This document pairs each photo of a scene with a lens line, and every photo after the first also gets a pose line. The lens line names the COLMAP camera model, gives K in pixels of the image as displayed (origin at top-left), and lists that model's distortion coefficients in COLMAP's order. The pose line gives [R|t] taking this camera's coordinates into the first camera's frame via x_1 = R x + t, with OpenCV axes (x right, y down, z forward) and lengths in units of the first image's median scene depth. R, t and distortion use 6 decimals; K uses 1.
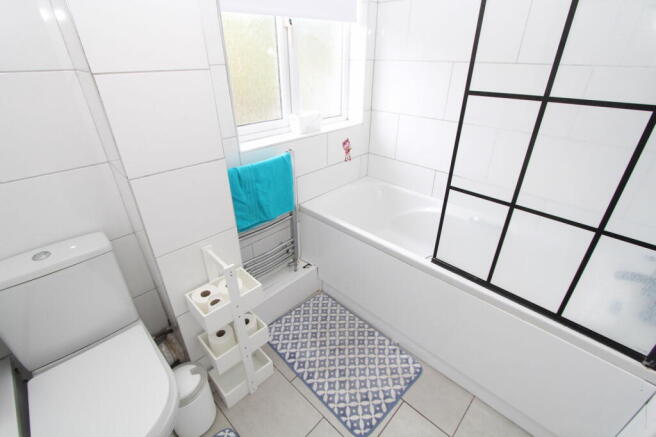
lens RADIAL K [[301.1, 0, 329.3], [0, 301.1, 218.3], [0, 0, 1]] dist [-0.004421, 0.000174]
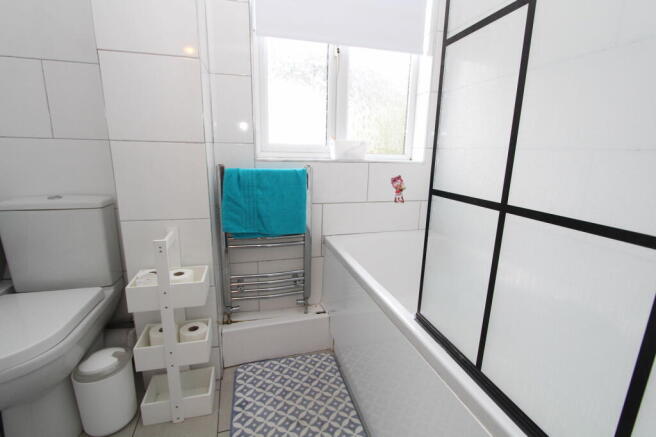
lens RADIAL K [[301.1, 0, 328.2], [0, 301.1, 219.5], [0, 0, 1]] dist [-0.004421, 0.000174]
pose [[0.868858, 0.132044, -0.477127, 0.372592], [-0.259509, 0.942226, -0.211813, 0.106149], [0.421593, 0.307854, 0.852928, 0.264257]]
